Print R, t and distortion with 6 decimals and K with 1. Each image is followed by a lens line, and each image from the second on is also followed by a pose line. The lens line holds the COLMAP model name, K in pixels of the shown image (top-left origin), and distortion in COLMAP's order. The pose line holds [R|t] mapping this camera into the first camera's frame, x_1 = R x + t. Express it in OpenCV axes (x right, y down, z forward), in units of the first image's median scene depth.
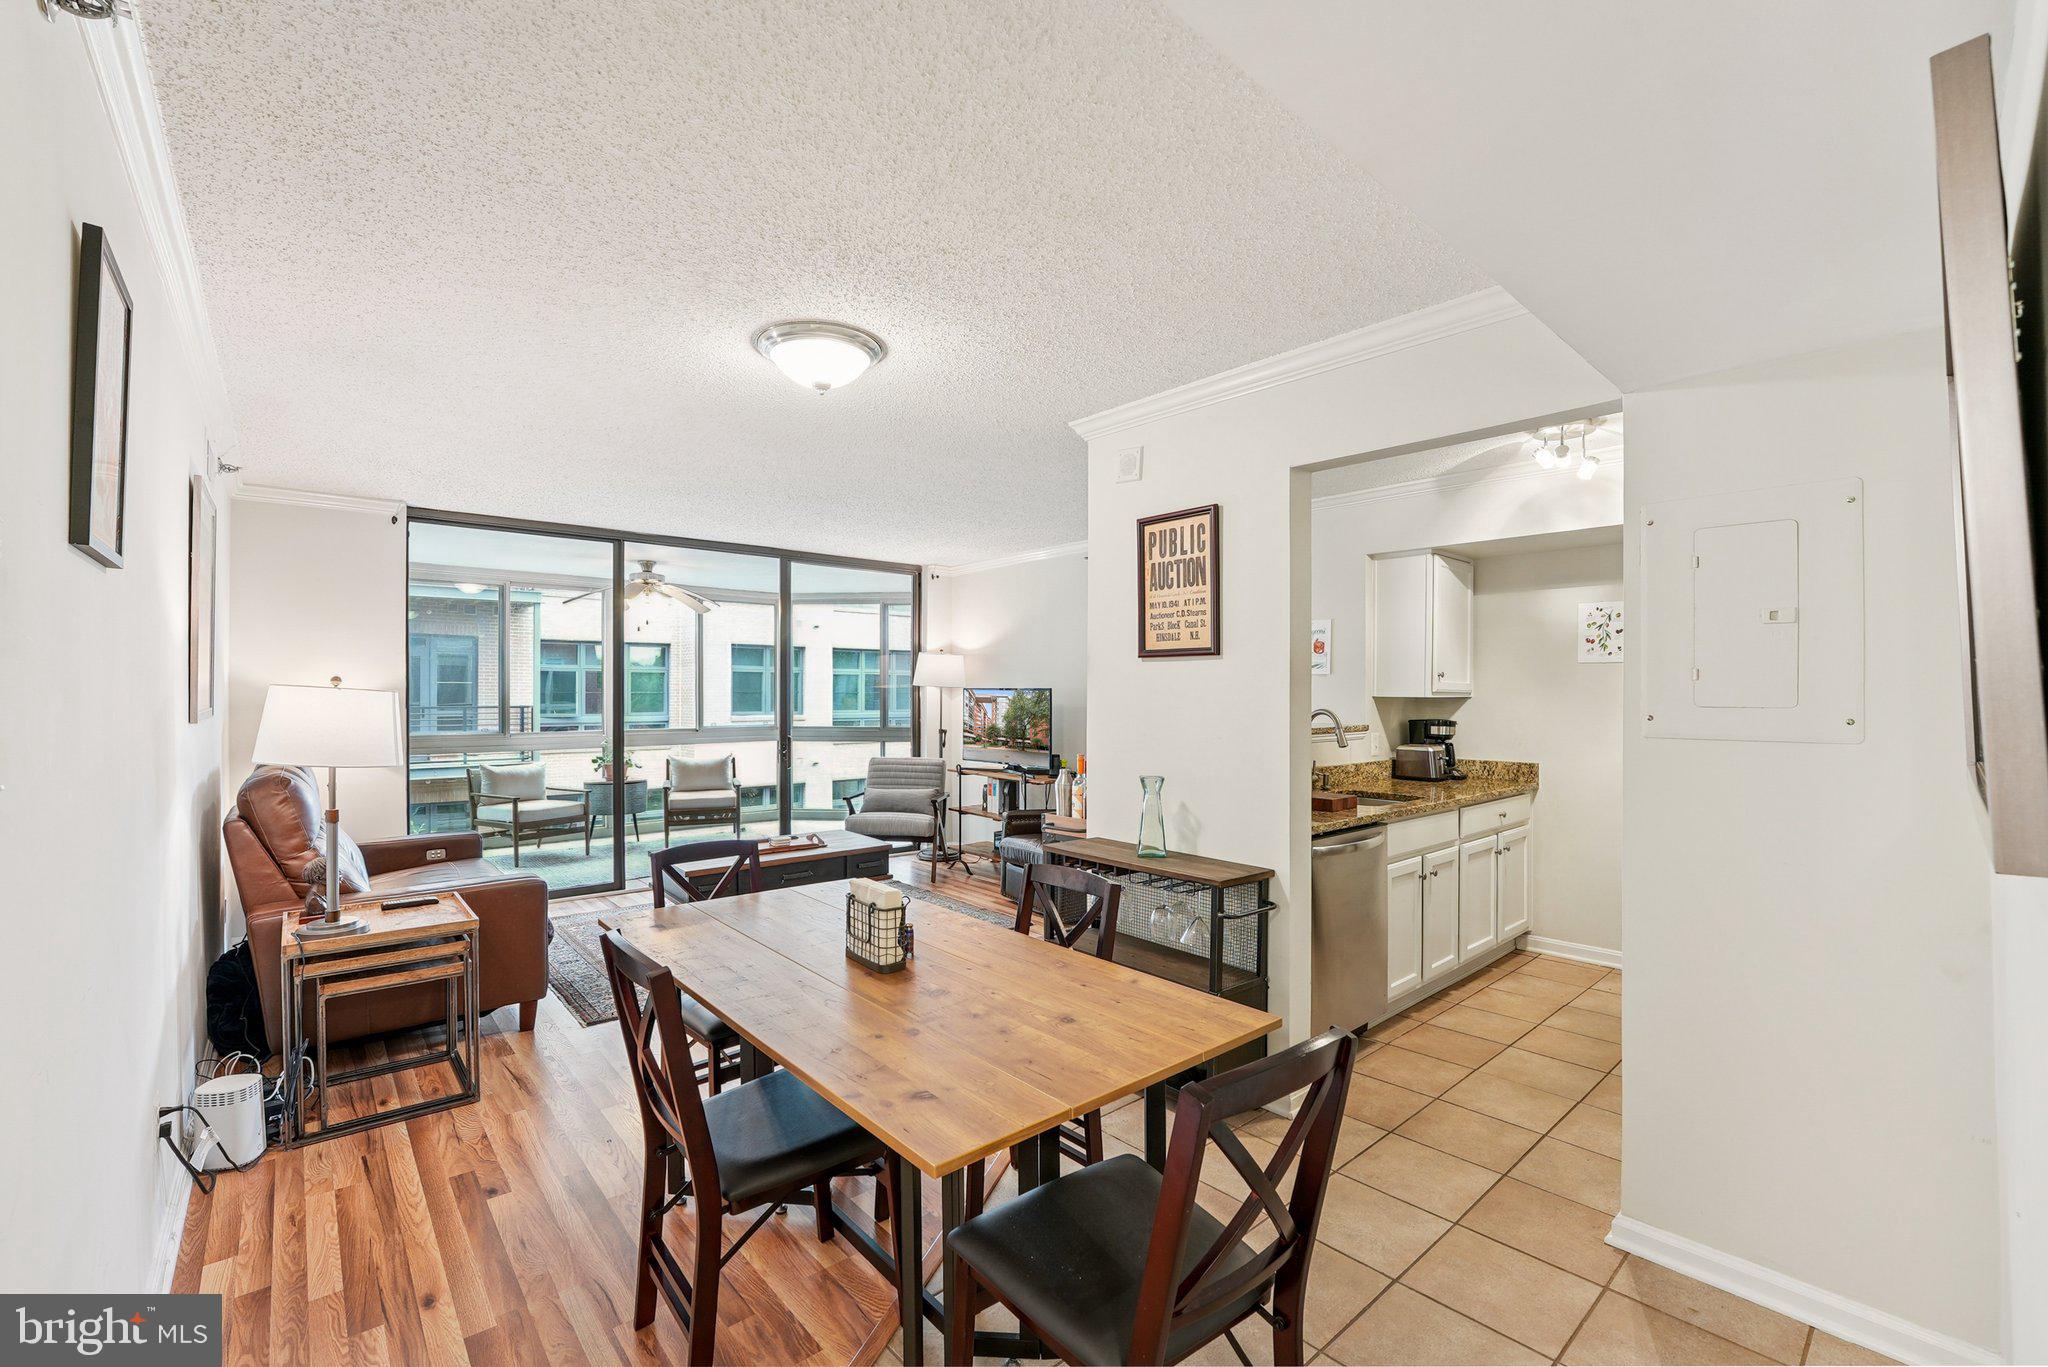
lens RADIAL K [[850.3, 0, 1015.9], [0, 850.3, 671.1], [0, 0, 1]] dist [-0.016441, 0.000085]
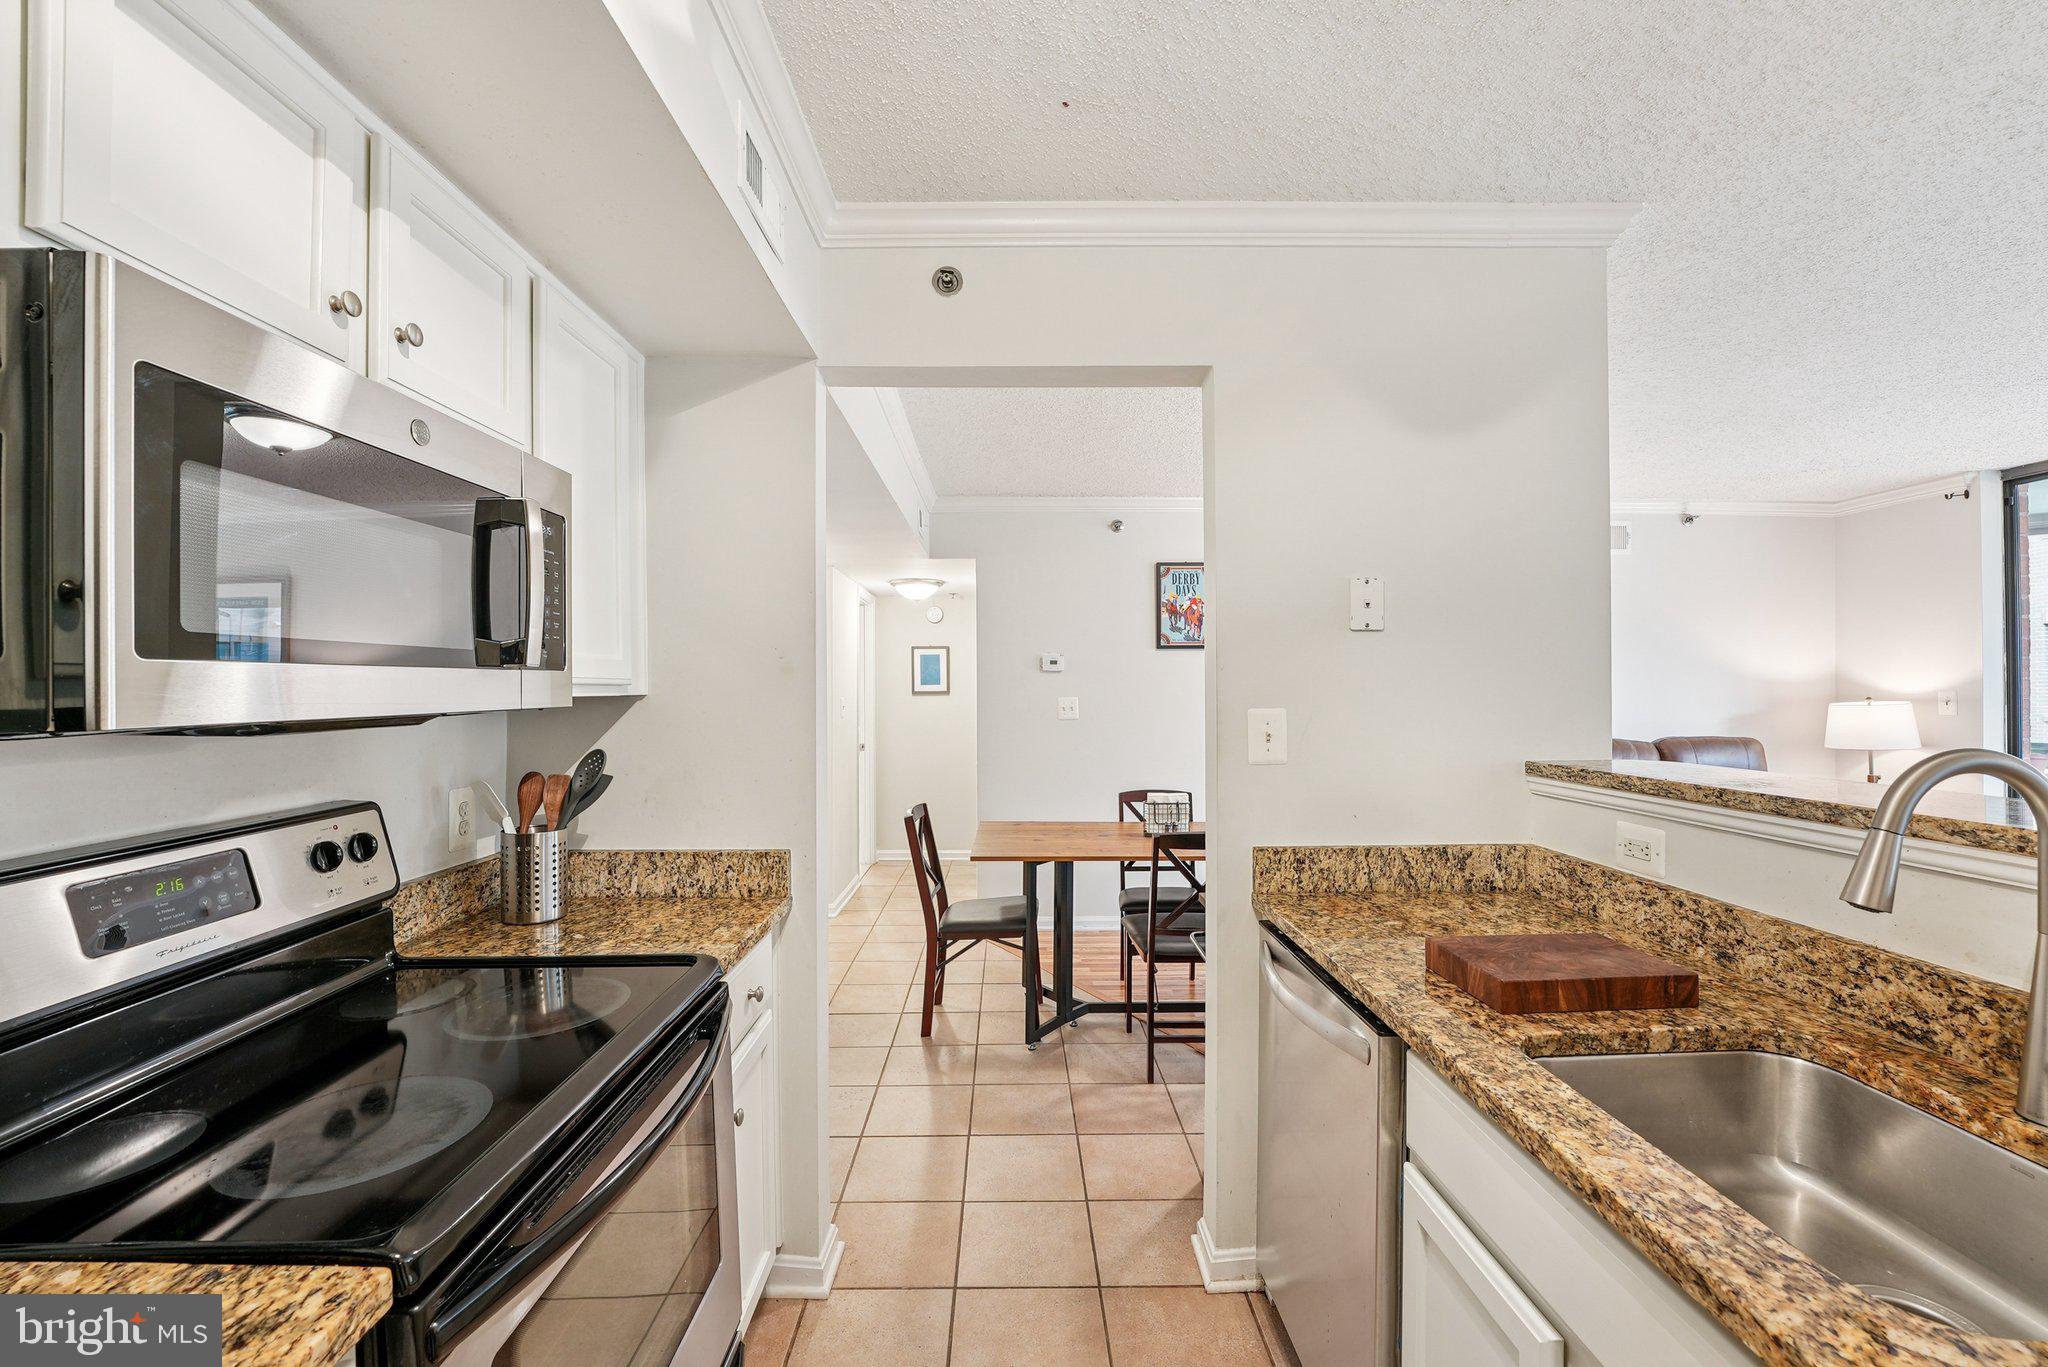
lens RADIAL K [[841.8, 0, 1024.0], [0, 841.8, 683.5], [0, 0, 1]] dist [-0.027644, 0.003269]
pose [[-0.638919, -0.005784, -0.769252, 0.496524], [0.021332, 0.999454, -0.025232, 0.019474], [0.768978, -0.032531, -0.638447, 0.677800]]
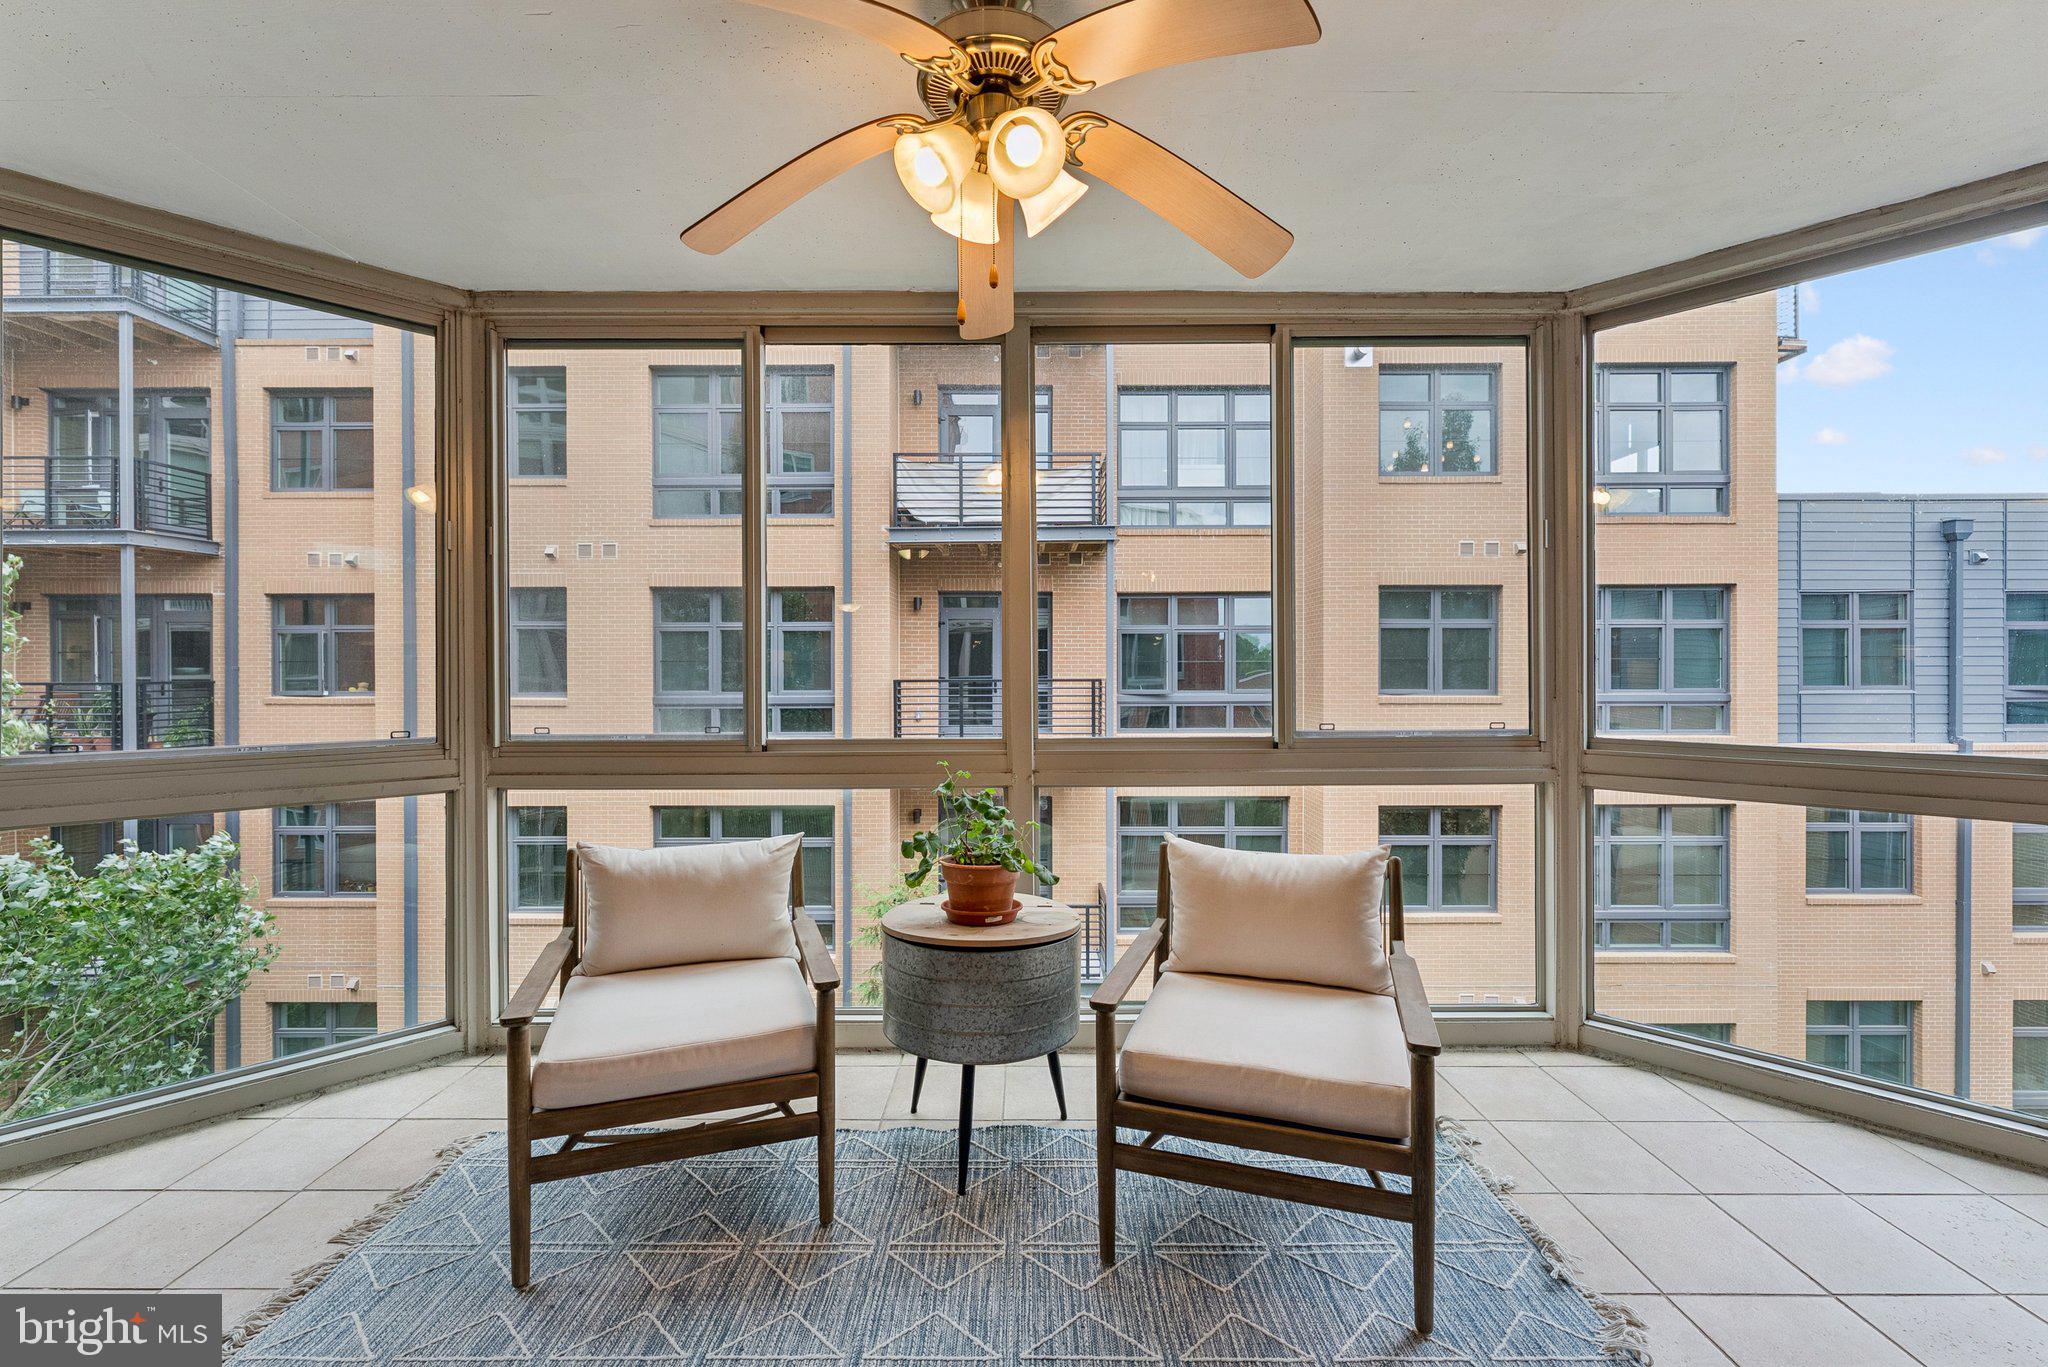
lens RADIAL K [[866.0, 0, 1023.1], [0, 866.0, 675.4], [0, 0, 1]] dist [0.000323, 0.000281]
pose [[0.756811, -0.001511, -0.653632, -0.357645], [0.022271, 0.999476, 0.023476, 0.052487], [0.653254, -0.032324, 0.756448, 1.062276]]
